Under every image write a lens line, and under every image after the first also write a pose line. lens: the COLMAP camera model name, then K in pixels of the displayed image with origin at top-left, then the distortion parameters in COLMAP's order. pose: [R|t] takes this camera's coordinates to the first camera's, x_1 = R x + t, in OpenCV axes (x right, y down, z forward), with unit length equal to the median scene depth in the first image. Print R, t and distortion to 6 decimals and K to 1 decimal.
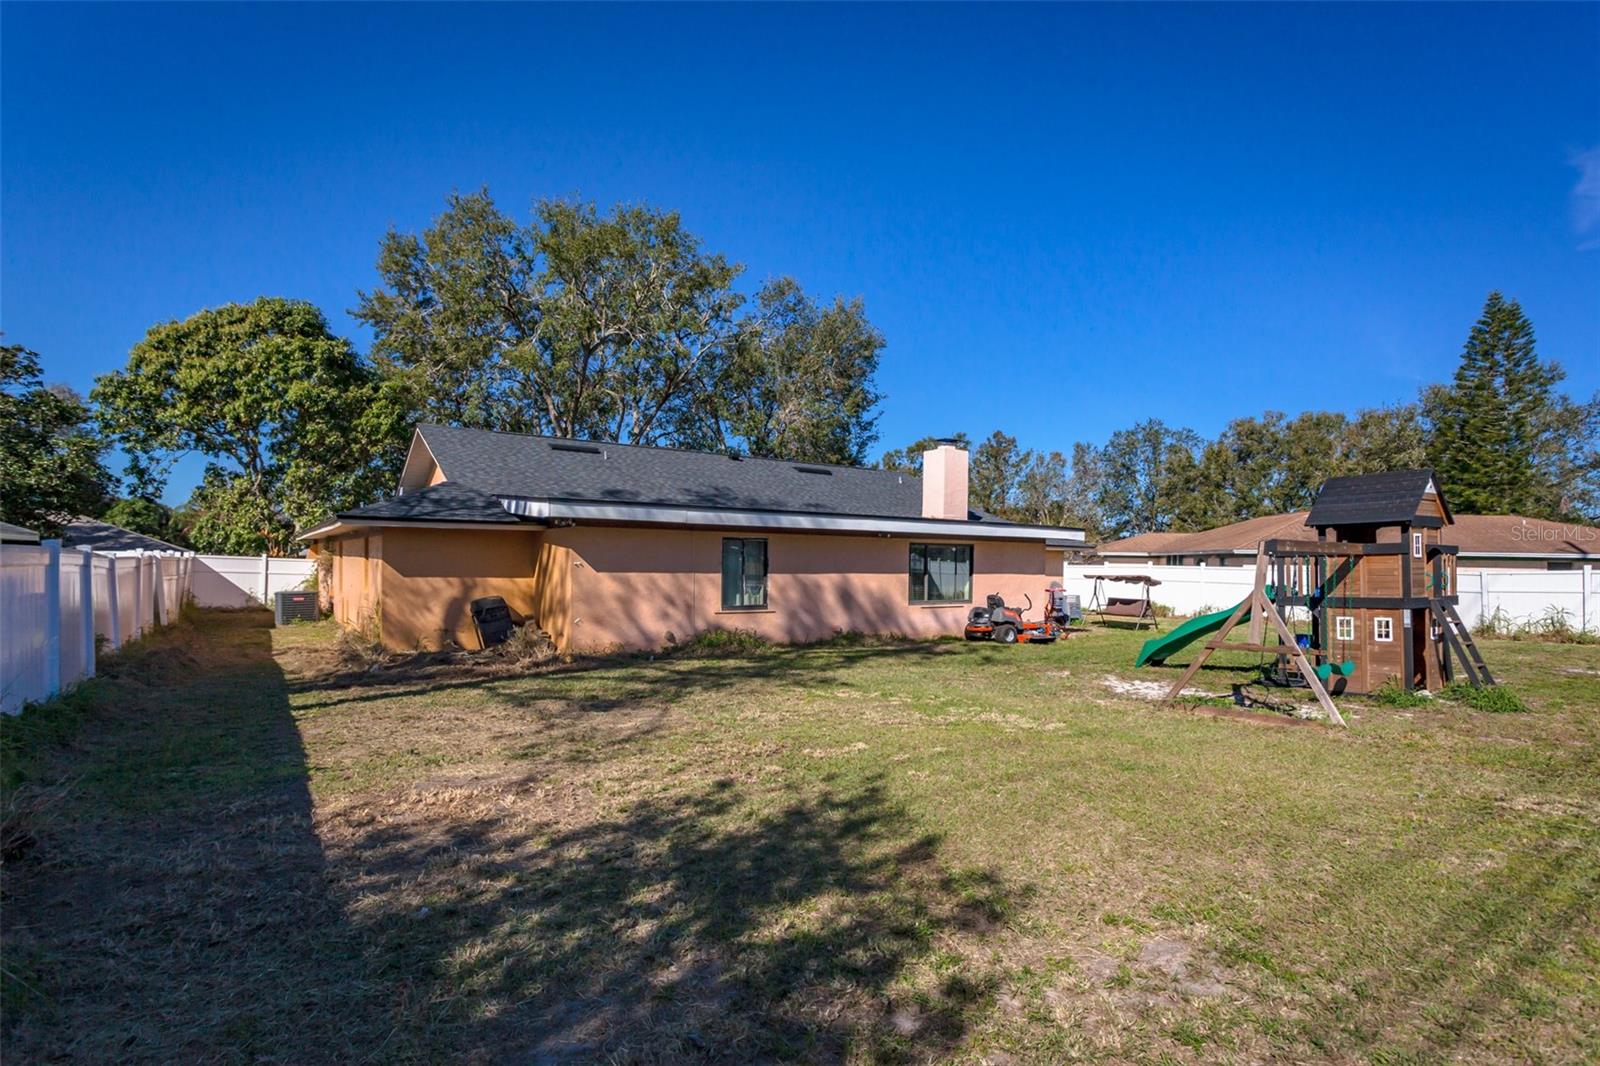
lens RADIAL K [[895.4, 0, 800.0], [0, 895.4, 533.0], [0, 0, 1]] dist [0.001434, 0.000502]
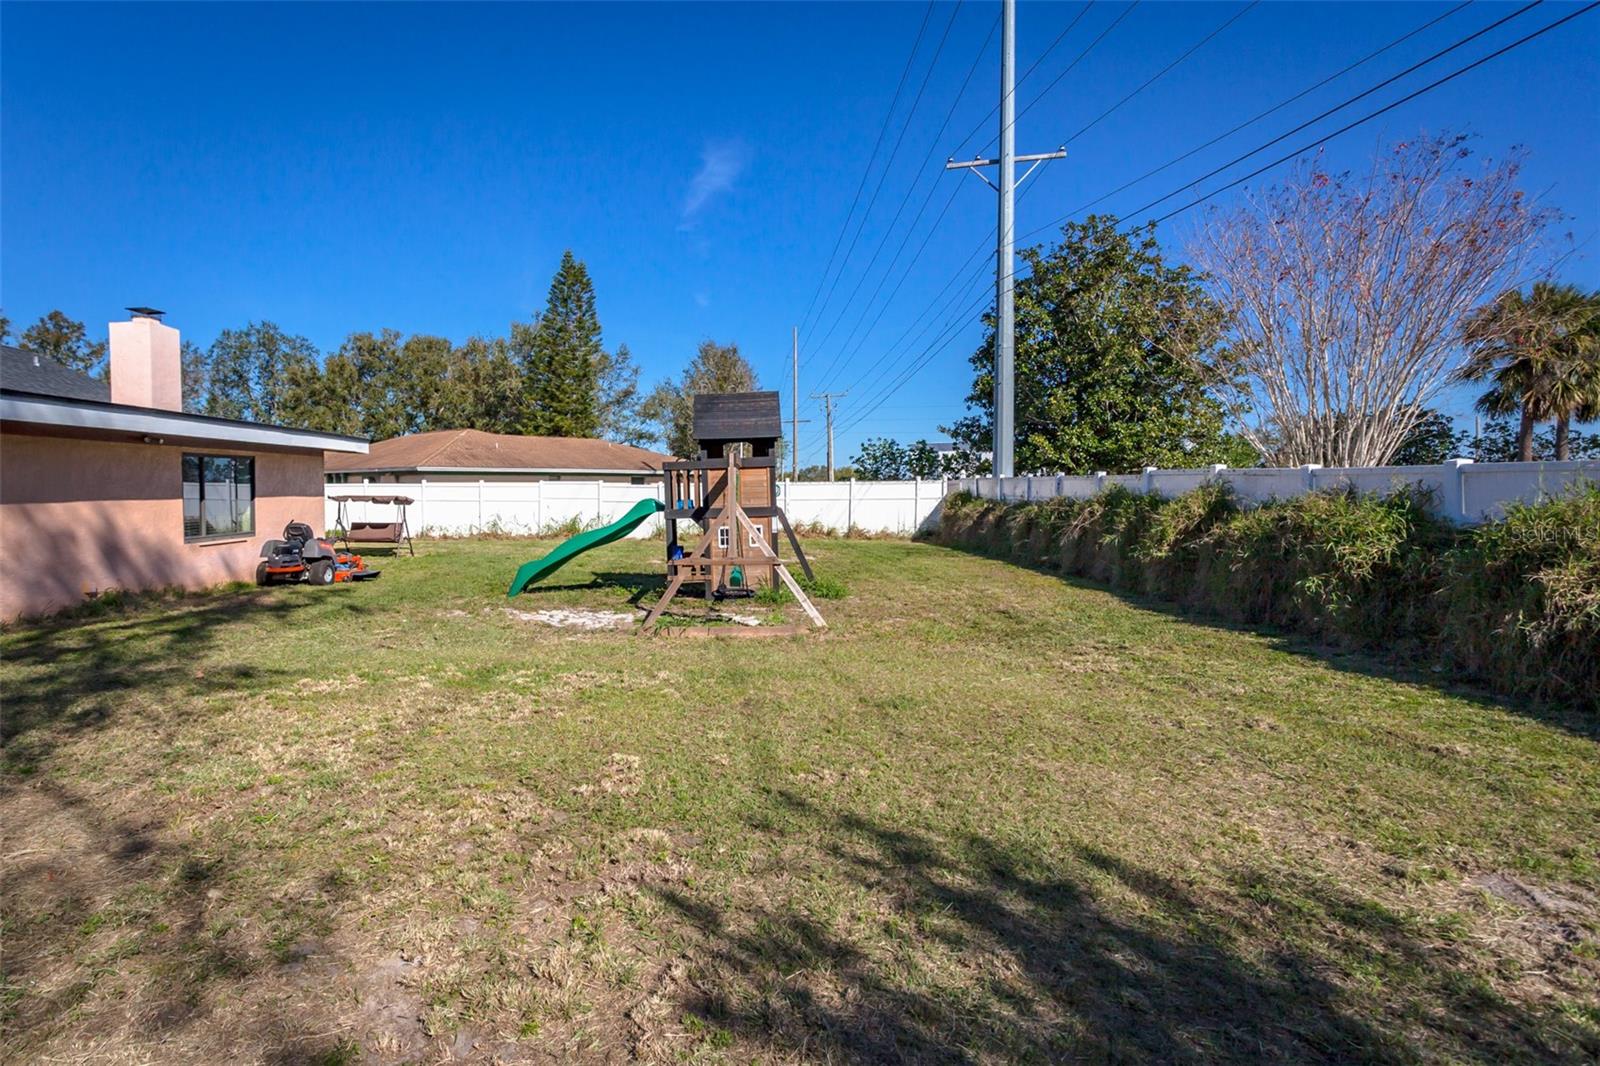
lens RADIAL K [[895.4, 0, 800.0], [0, 895.4, 533.0], [0, 0, 1]] dist [0.001434, 0.000502]
pose [[0.598213, -0.060015, 0.799086, -0.081771], [-0.013265, 0.996313, 0.084758, 0.003772], [-0.801227, -0.061304, 0.595212, 0.116863]]
